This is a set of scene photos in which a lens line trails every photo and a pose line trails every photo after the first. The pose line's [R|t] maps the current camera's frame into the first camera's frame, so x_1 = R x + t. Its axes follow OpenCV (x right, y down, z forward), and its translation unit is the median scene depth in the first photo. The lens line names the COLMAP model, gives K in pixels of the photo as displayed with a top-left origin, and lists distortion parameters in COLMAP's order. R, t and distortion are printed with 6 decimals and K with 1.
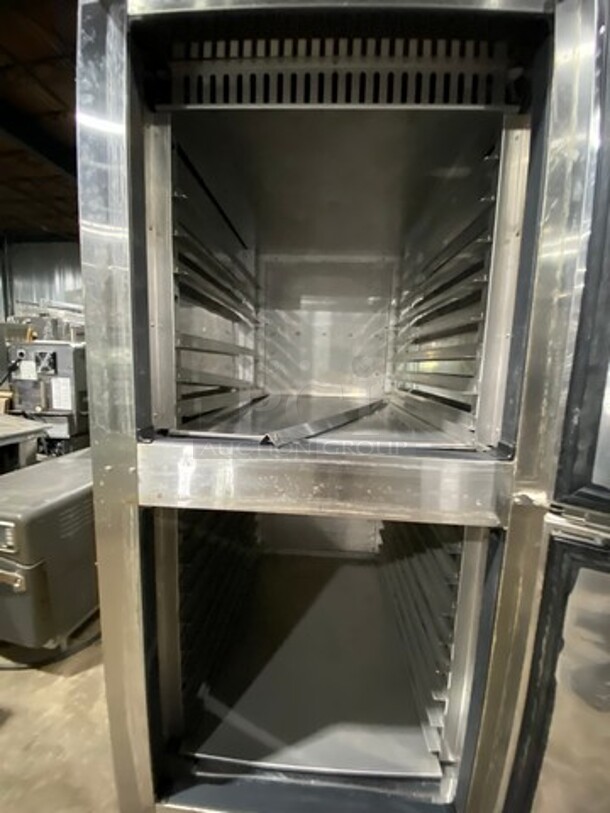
lens RADIAL K [[320.4, 0, 305.0], [0, 320.4, 406.5], [0, 0, 1]] dist [-0.027069, 0.000007]
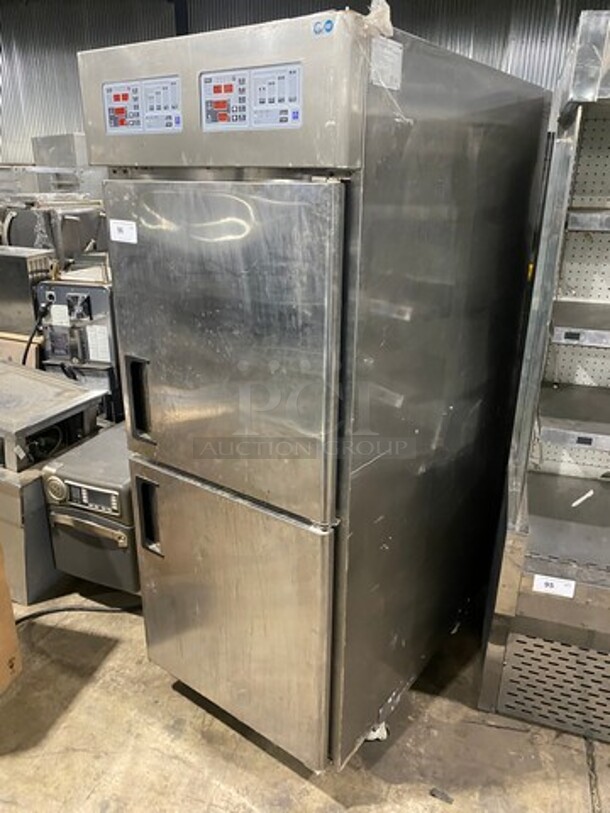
lens RADIAL K [[610.1, 0, 305.0], [0, 610.1, 406.5], [0, 0, 1]] dist [-0.102657, 0.001441]
pose [[0.982841, 0.035041, -0.181098, 0.093239], [0.003472, 0.978103, 0.208094, -0.231214], [0.184424, -0.205152, 0.961197, -0.555798]]
